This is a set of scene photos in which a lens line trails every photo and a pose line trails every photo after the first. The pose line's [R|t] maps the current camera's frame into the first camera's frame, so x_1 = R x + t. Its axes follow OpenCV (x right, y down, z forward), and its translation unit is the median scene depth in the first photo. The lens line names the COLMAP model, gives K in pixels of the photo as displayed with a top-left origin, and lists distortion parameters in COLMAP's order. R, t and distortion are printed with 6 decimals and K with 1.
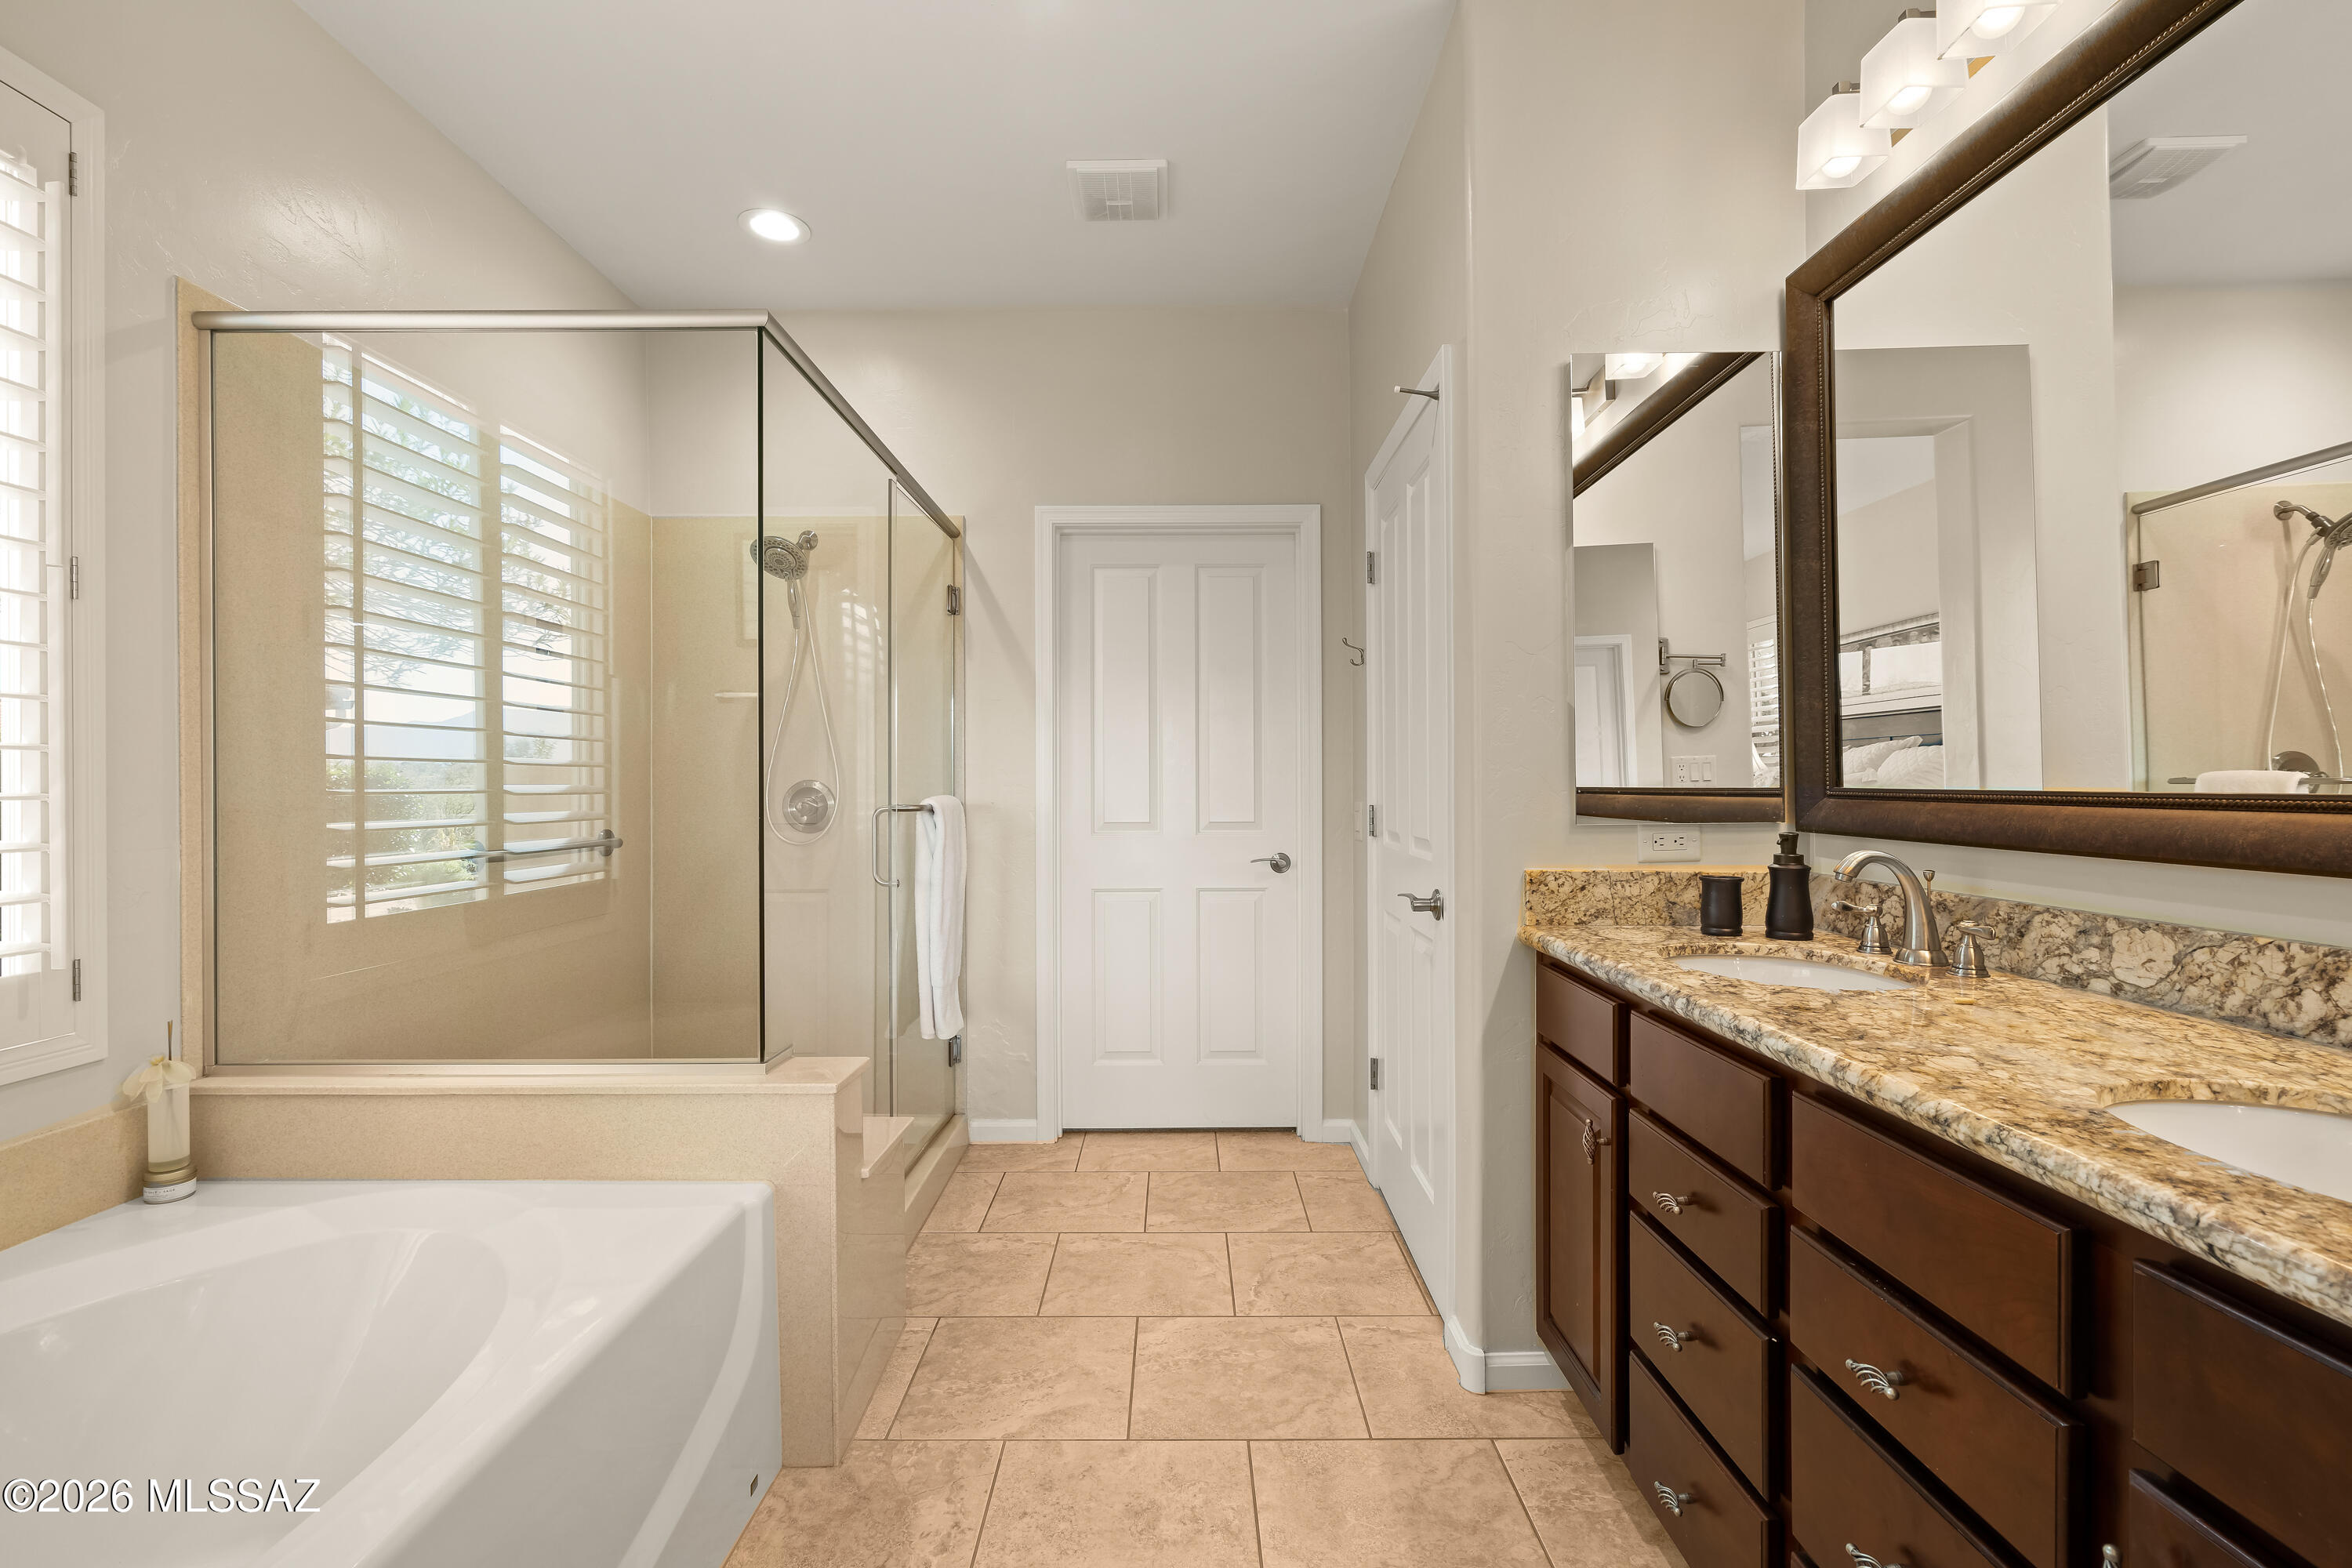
lens RADIAL K [[1072.4, 0, 1172.0], [0, 1072.4, 781.0], [0, 0, 1]] dist [-0.002929, 0.001321]
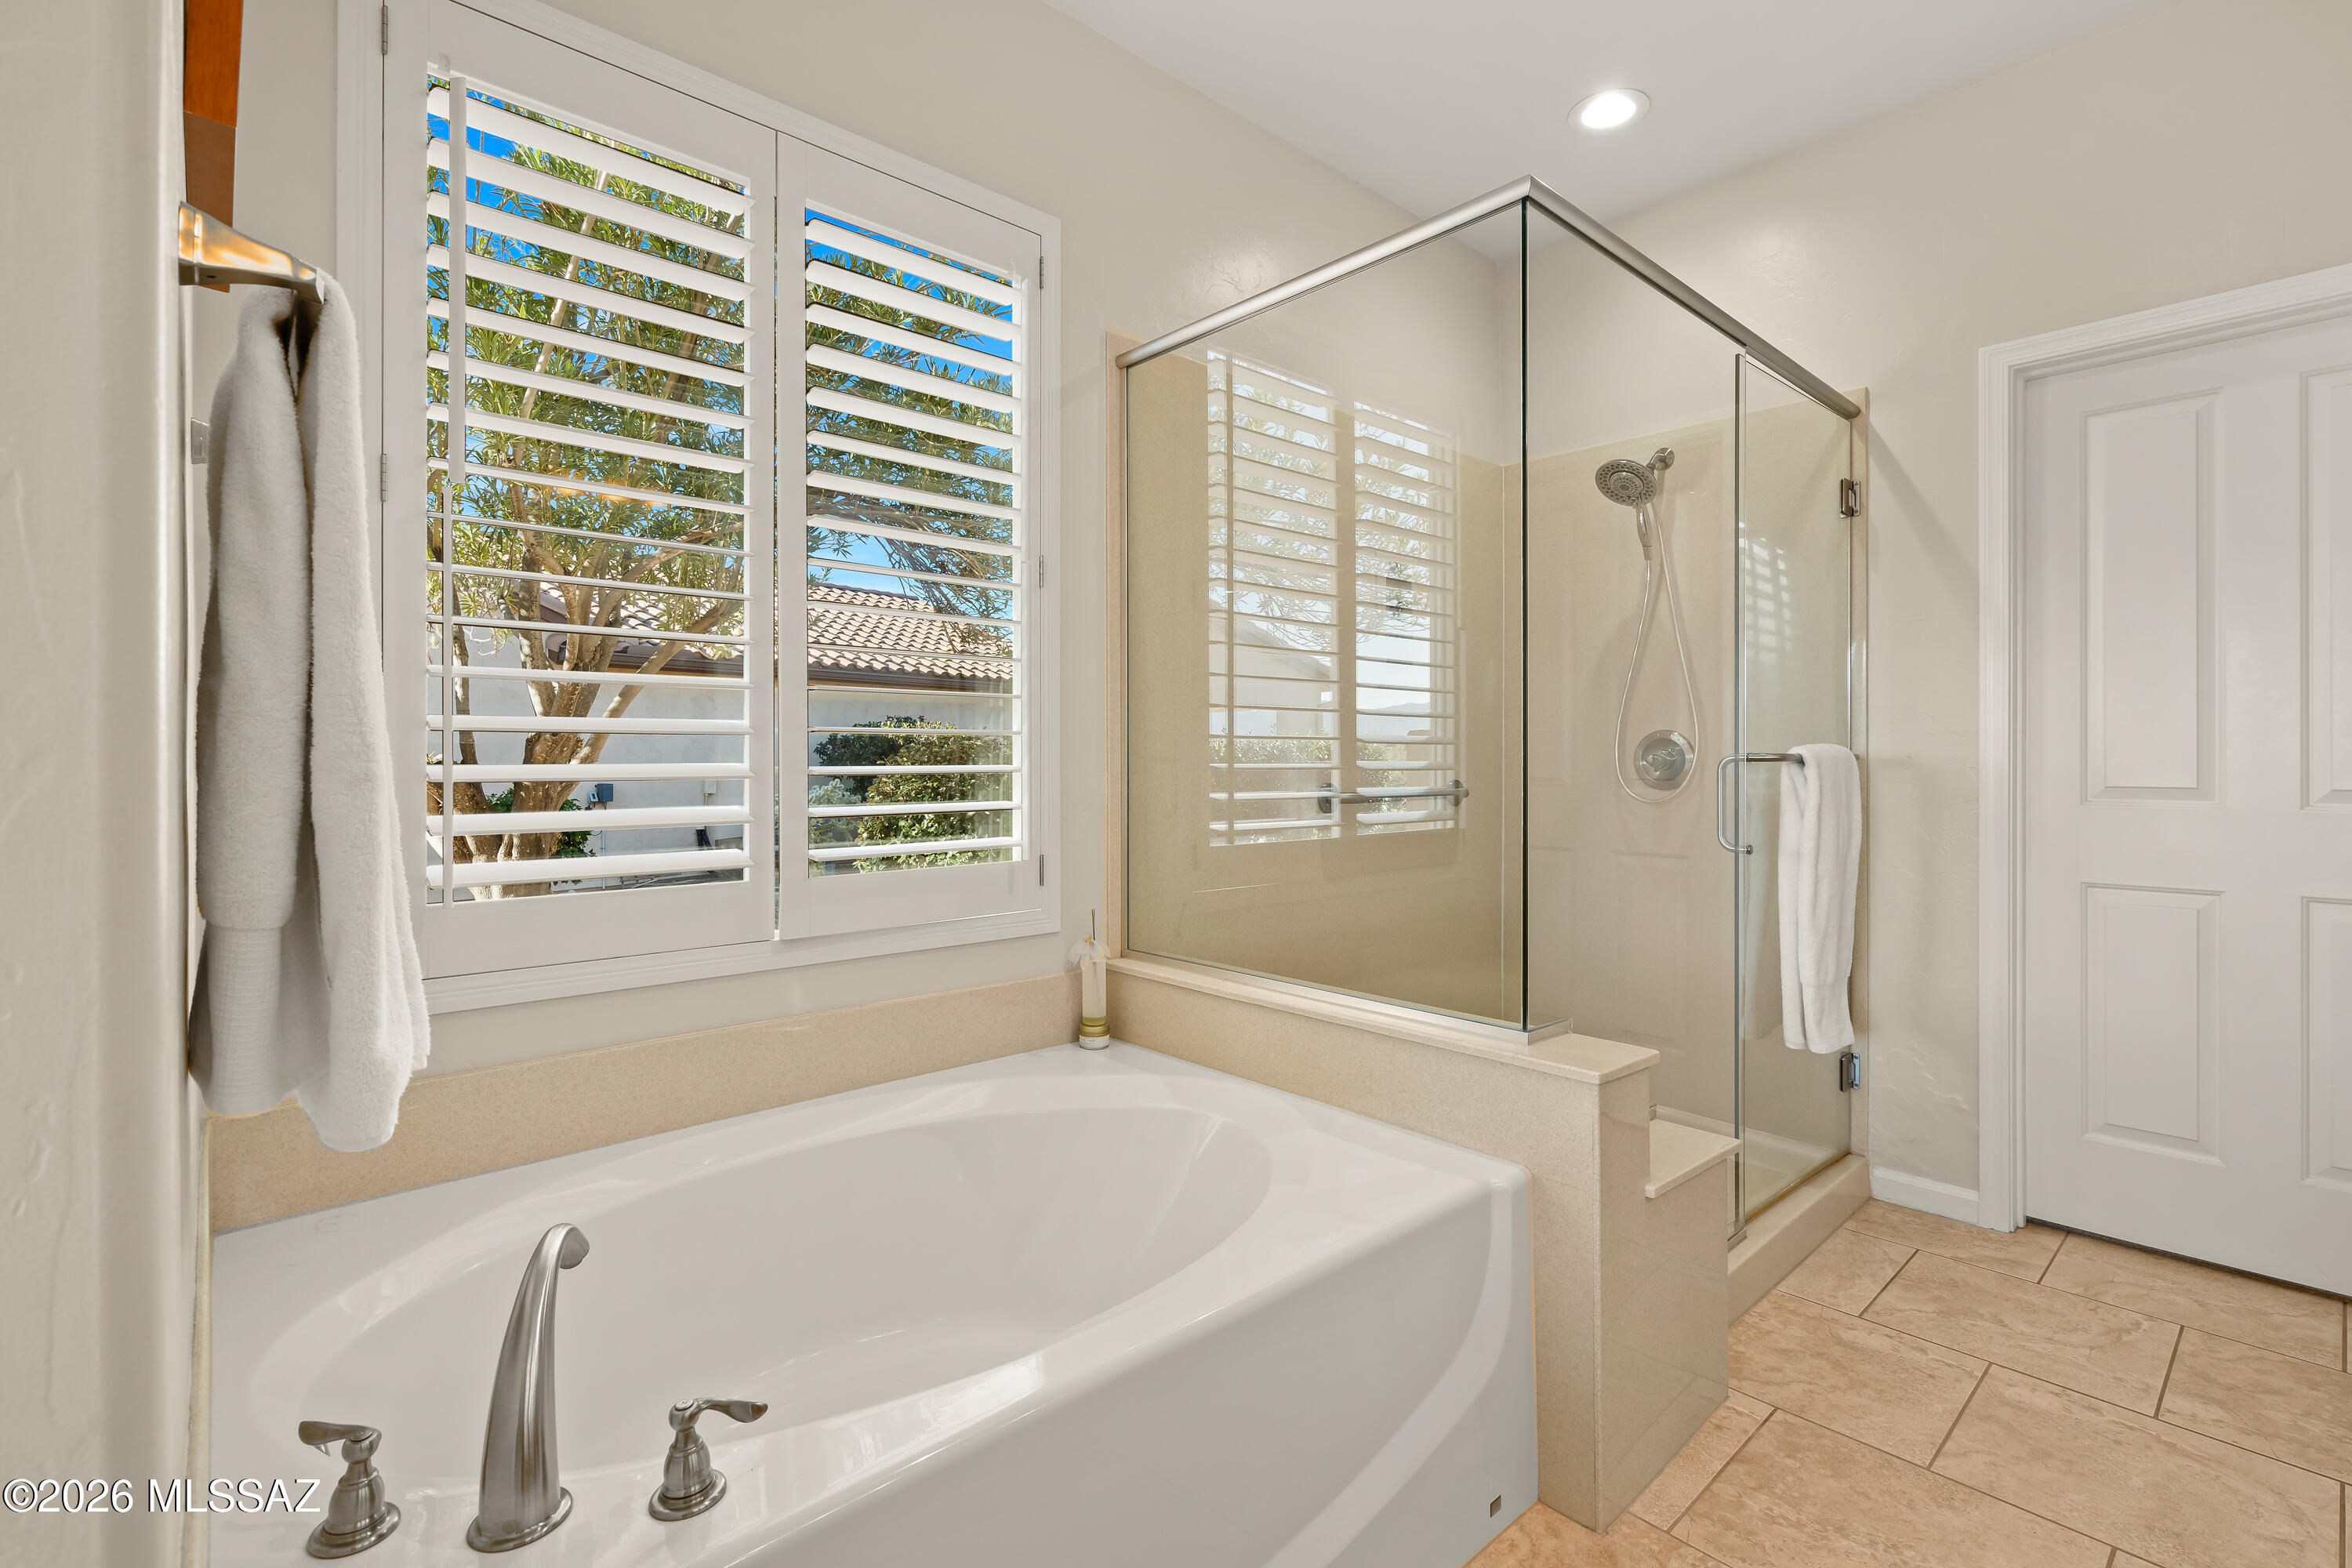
lens RADIAL K [[1072.4, 0, 1167.5], [0, 1072.4, 752.4], [0, 0, 1]] dist [-0.002929, 0.001321]
pose [[0.673300, 0.001554, -0.739367, 0.048831], [-0.001964, 0.999998, 0.000314, 0.022808], [0.739366, 0.001240, 0.673302, 0.126941]]
